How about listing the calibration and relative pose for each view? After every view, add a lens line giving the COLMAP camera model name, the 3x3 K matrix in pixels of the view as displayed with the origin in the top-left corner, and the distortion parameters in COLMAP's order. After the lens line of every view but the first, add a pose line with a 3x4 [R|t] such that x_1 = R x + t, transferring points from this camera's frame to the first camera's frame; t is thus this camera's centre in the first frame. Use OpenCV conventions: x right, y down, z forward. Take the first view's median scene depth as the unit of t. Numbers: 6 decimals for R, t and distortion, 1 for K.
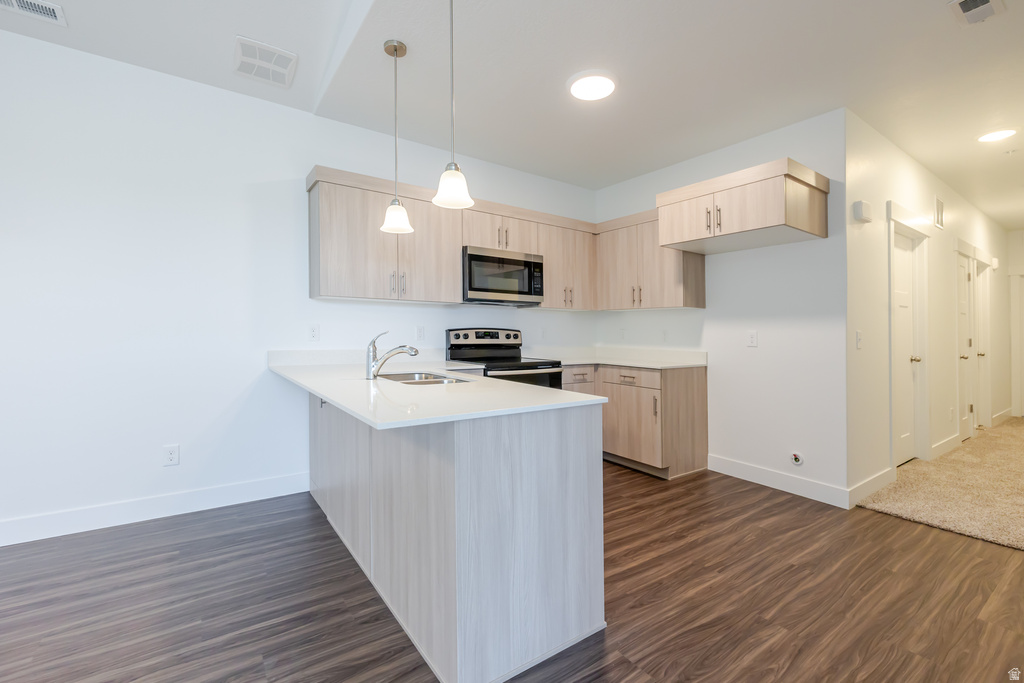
lens RADIAL K [[444.0, 0, 516.5], [0, 444.0, 346.5], [0, 0, 1]] dist [0.004029, 0.000560]
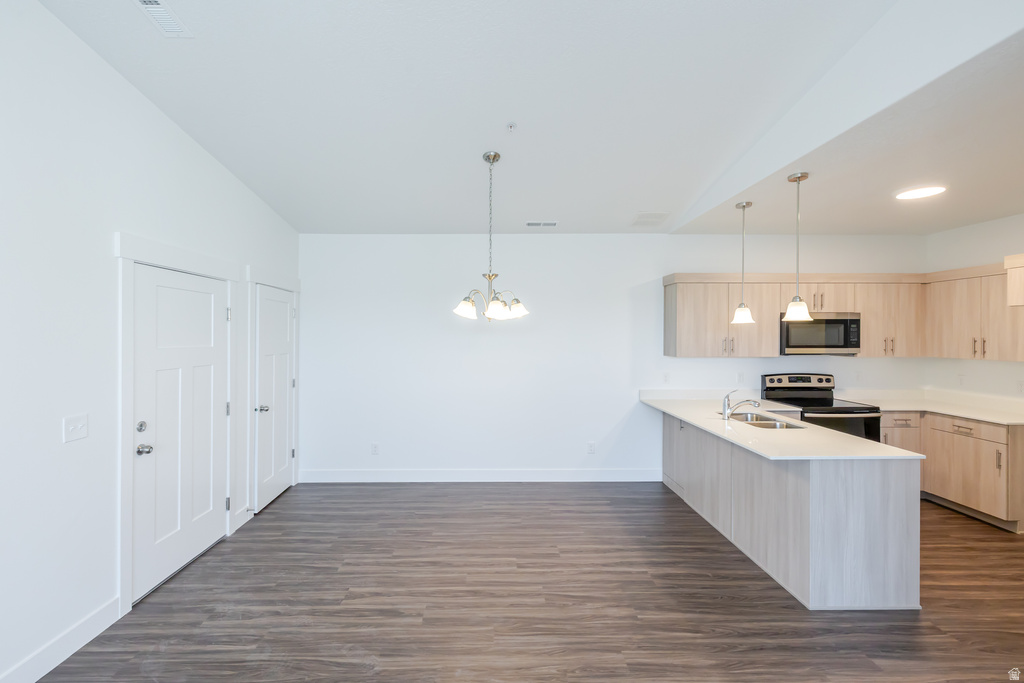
lens RADIAL K [[444.0, 0, 495.4], [0, 444.0, 352.9], [0, 0, 1]] dist [0.004029, 0.000560]
pose [[0.824341, 0.014275, -0.565913, -0.070980], [-0.007577, 0.999871, 0.014183, -0.121049], [0.566042, -0.007404, 0.824343, -0.524652]]
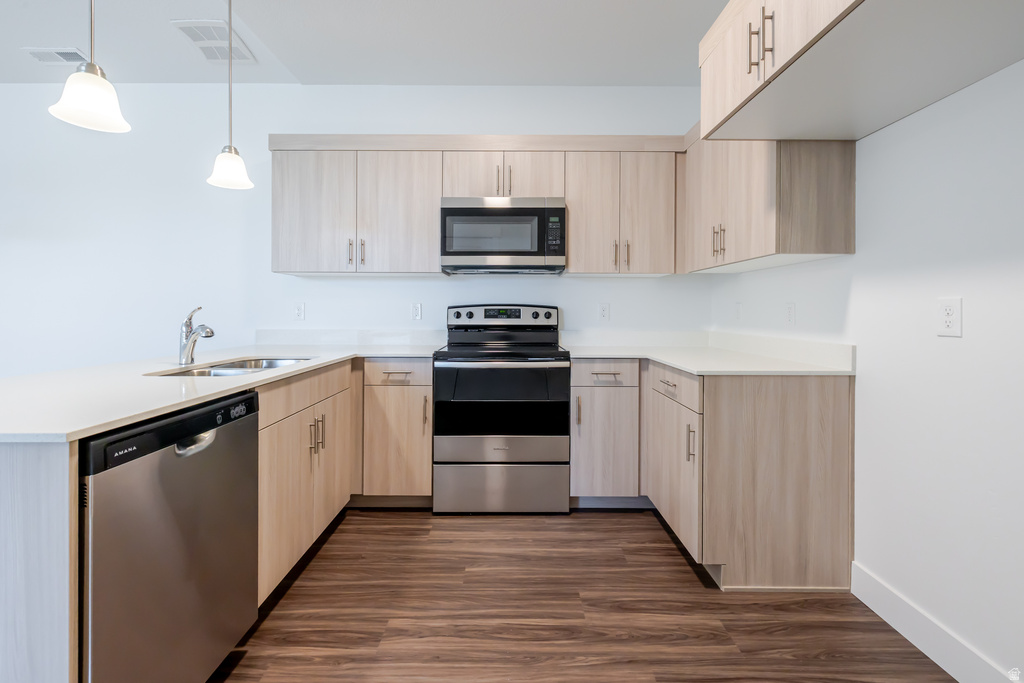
lens RADIAL K [[444.0, 0, 520.0], [0, 444.0, 330.7], [0, 0, 1]] dist [0.004029, 0.000560]
pose [[0.817126, 0.015213, -0.576259, 0.442599], [-0.012440, 0.999884, 0.008758, -0.003261], [0.576325, 0.000013, 0.817220, 0.438051]]
